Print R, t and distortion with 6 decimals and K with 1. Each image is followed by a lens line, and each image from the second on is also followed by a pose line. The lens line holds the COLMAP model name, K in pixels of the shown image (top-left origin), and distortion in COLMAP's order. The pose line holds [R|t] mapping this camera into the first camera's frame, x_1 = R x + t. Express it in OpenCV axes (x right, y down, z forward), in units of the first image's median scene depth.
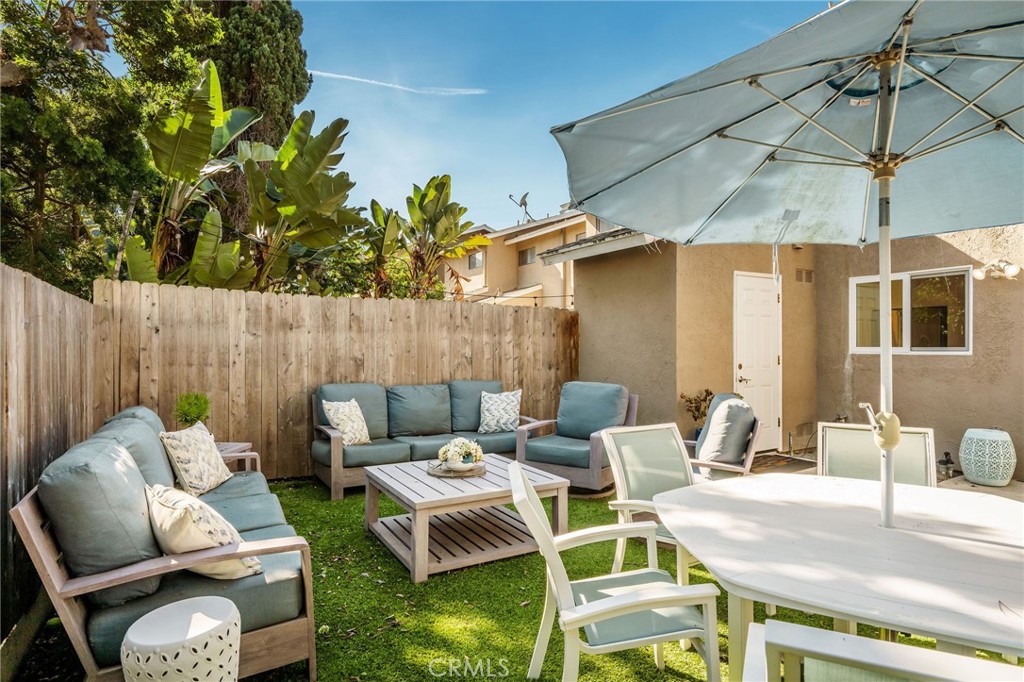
lens RADIAL K [[541.6, 0, 512.6], [0, 541.6, 344.5], [0, 0, 1]] dist [0.001020, 0.000032]
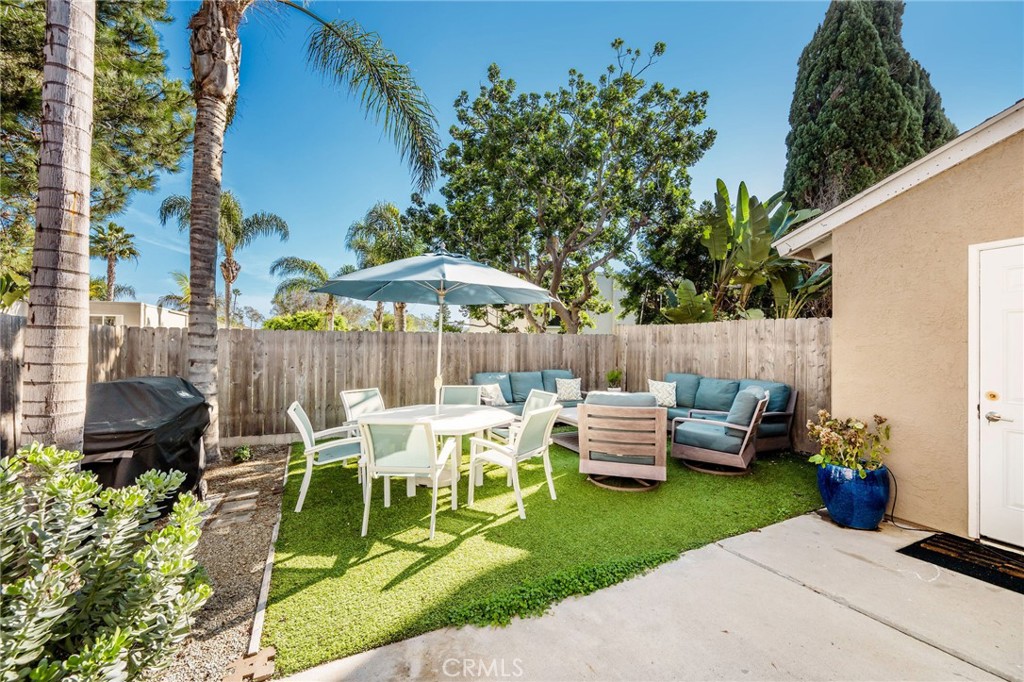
lens RADIAL K [[404.7, 0, 508.0], [0, 404.7, 340.5], [0, 0, 1]] dist [0.003985, -0.000021]
pose [[-0.090088, -0.012200, -0.995859, 0.965690], [-0.006759, 0.999909, -0.011638, -0.013626], [0.995911, 0.005683, -0.090162, 0.508359]]
